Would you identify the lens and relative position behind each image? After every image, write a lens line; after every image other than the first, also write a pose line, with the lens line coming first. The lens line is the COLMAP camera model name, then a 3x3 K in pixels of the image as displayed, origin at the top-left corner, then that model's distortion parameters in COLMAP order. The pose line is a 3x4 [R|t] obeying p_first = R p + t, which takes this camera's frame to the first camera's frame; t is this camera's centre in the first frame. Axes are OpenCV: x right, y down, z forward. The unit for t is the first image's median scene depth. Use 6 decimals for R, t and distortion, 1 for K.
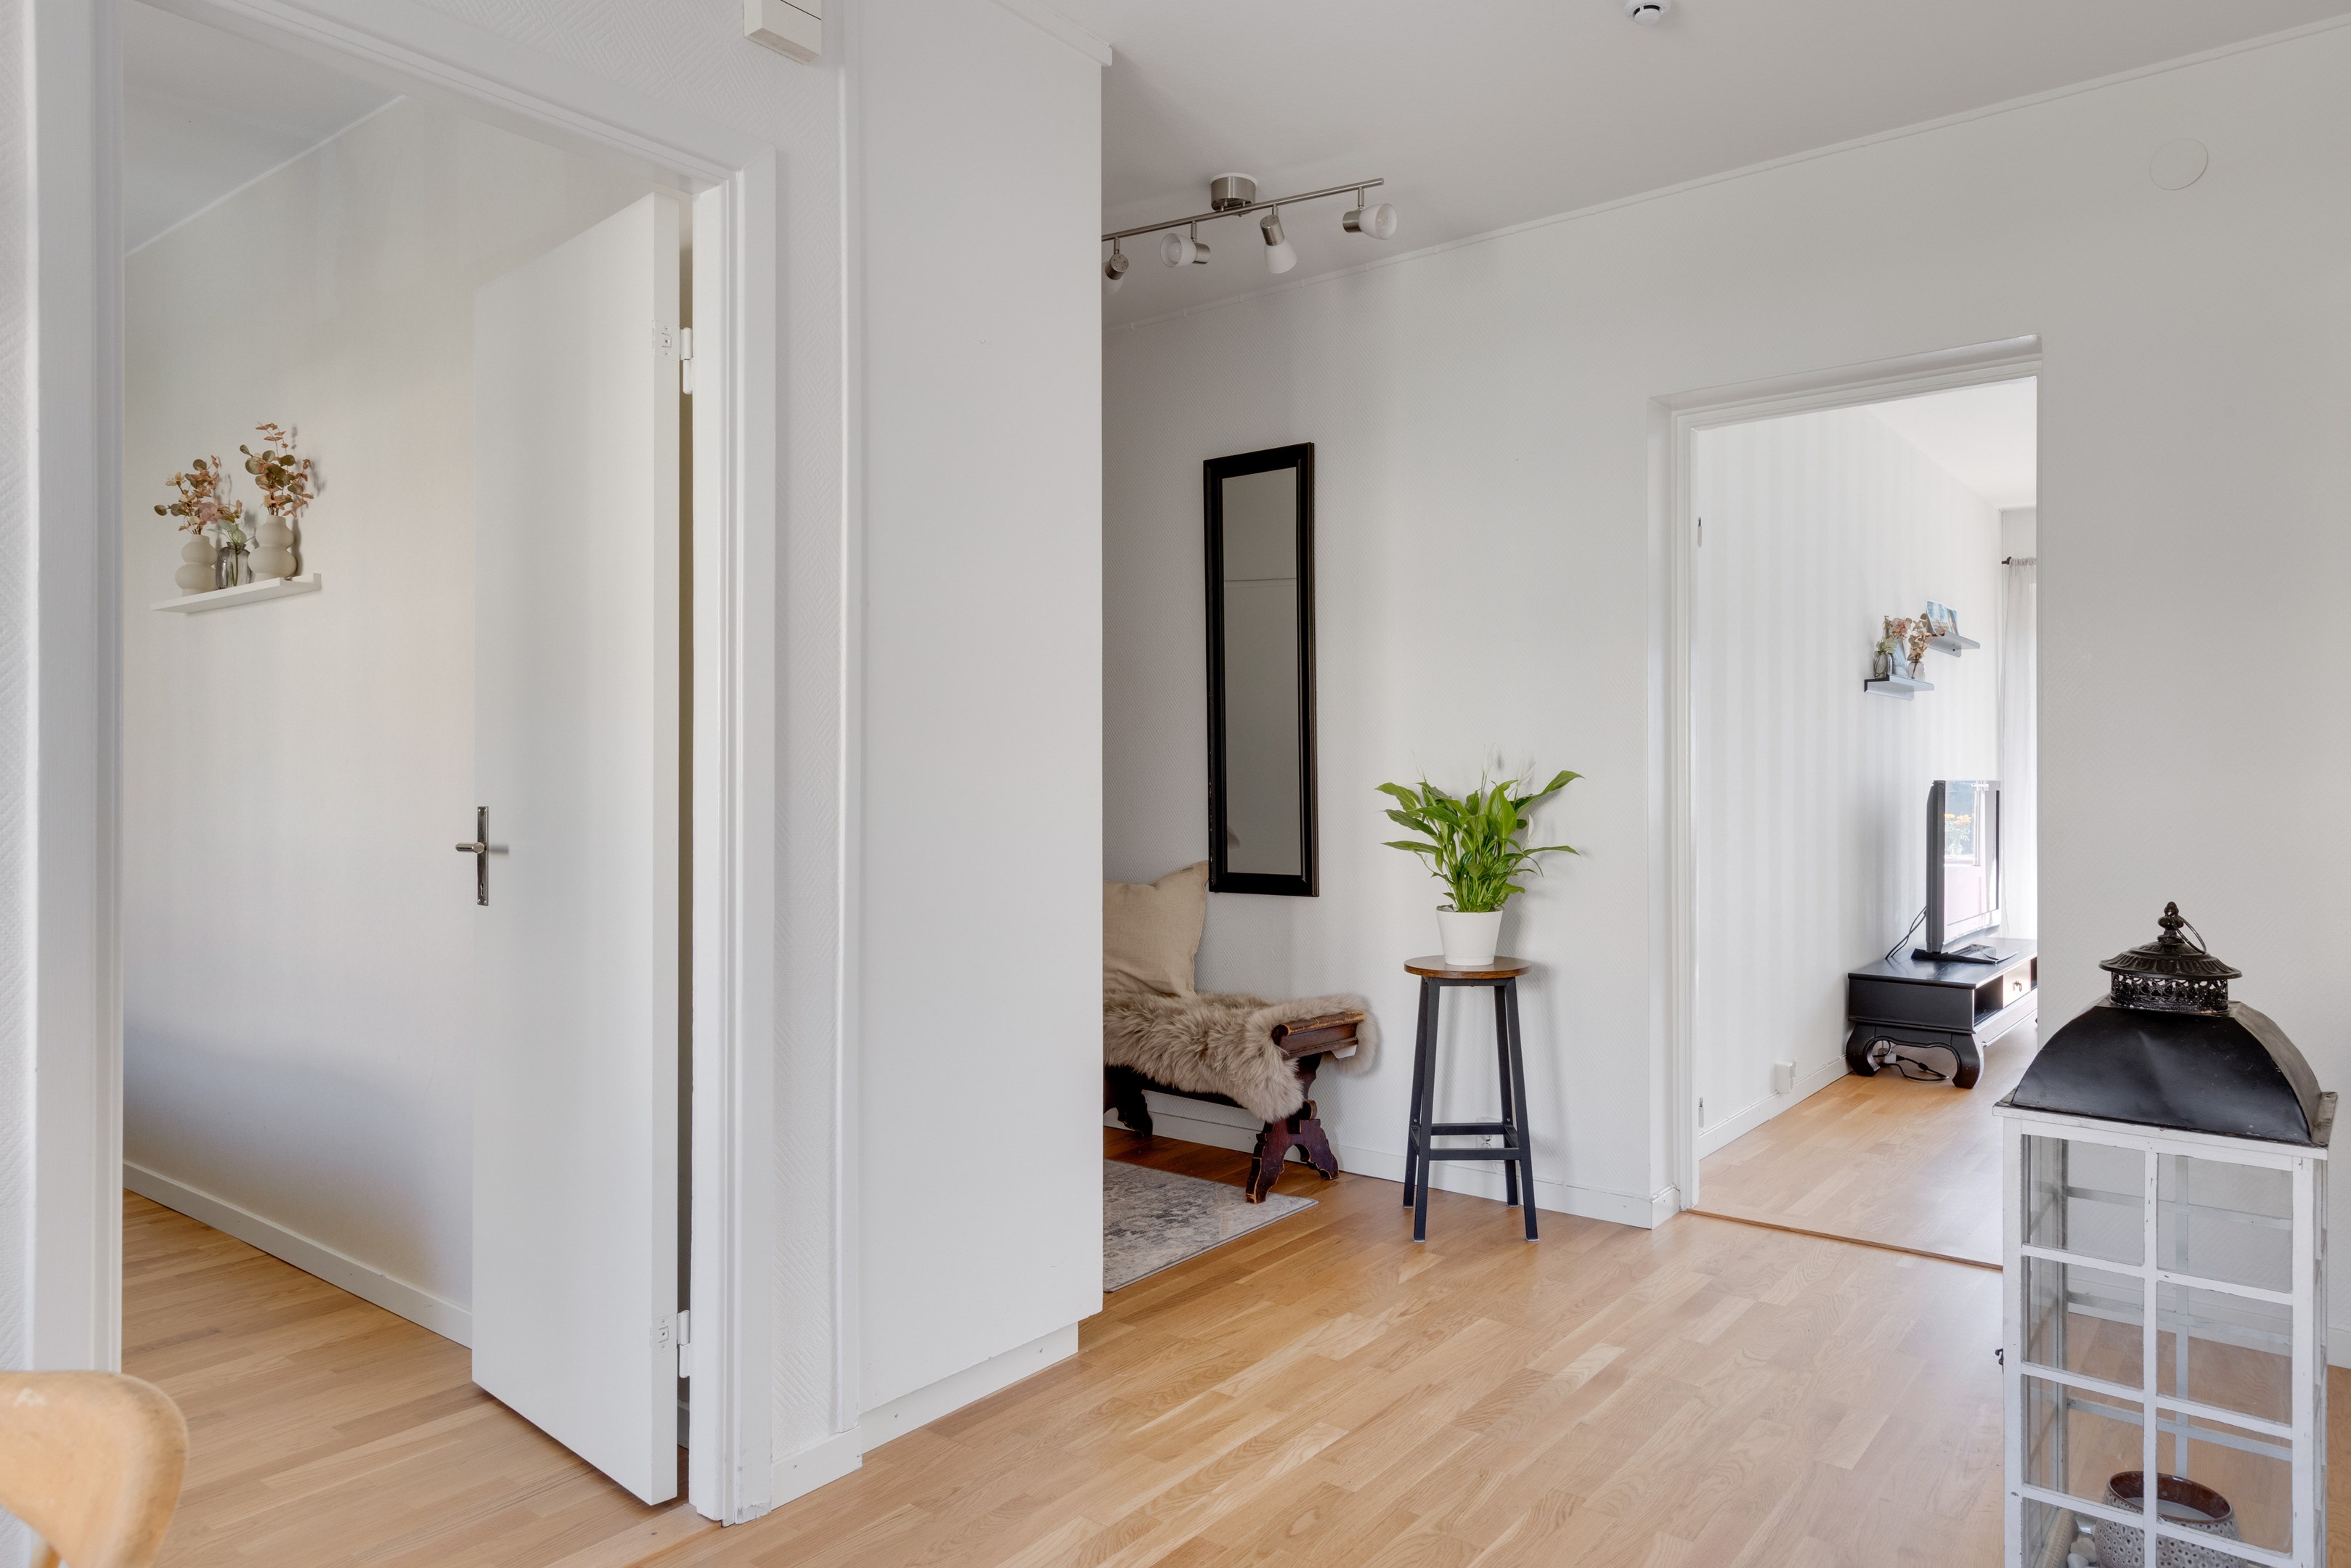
lens RADIAL K [[1420.0, 0, 1153.2], [0, 1420.0, 773.7], [0, 0, 1]] dist [0.016931, 0.001200]
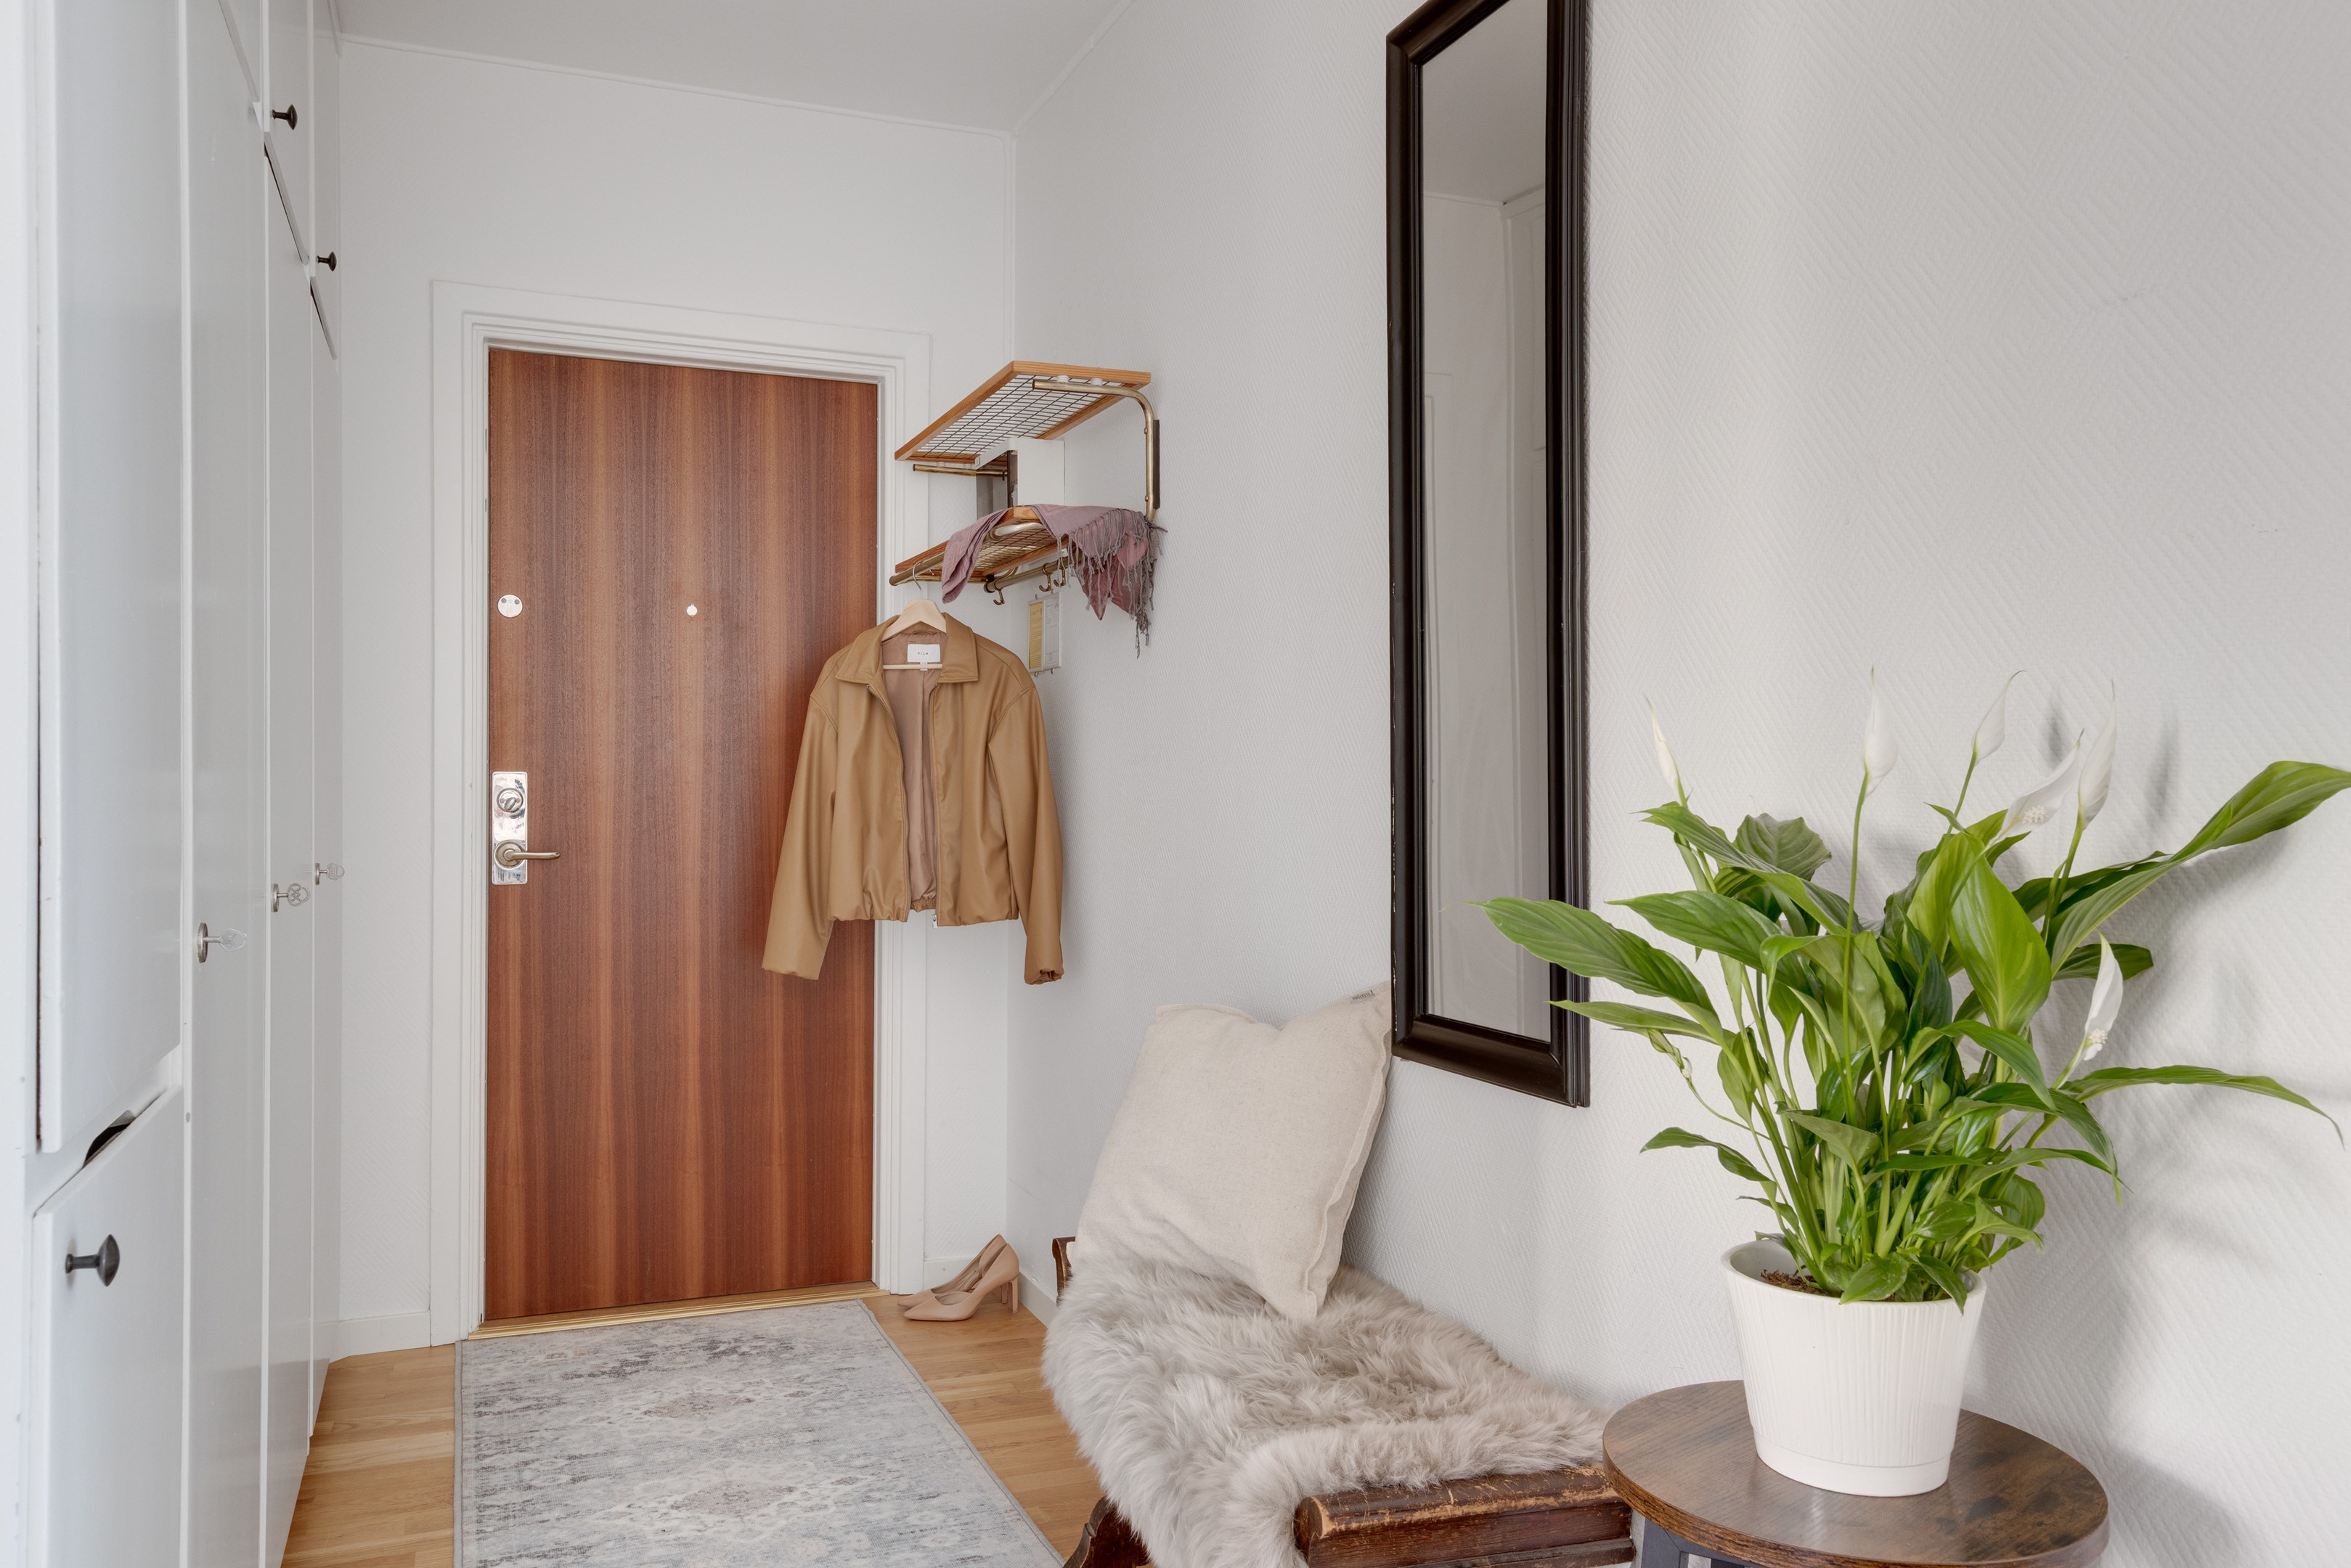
lens RADIAL K [[1611.8, 0, 1168.1], [0, 1611.8, 785.3], [0, 0, 1]] dist [0.007967, 0.002711]
pose [[0.874328, 0.002990, -0.485326, 0.250216], [-0.001127, 0.999991, 0.004129, 0.000725], [0.485334, -0.003063, 0.874323, 0.646274]]
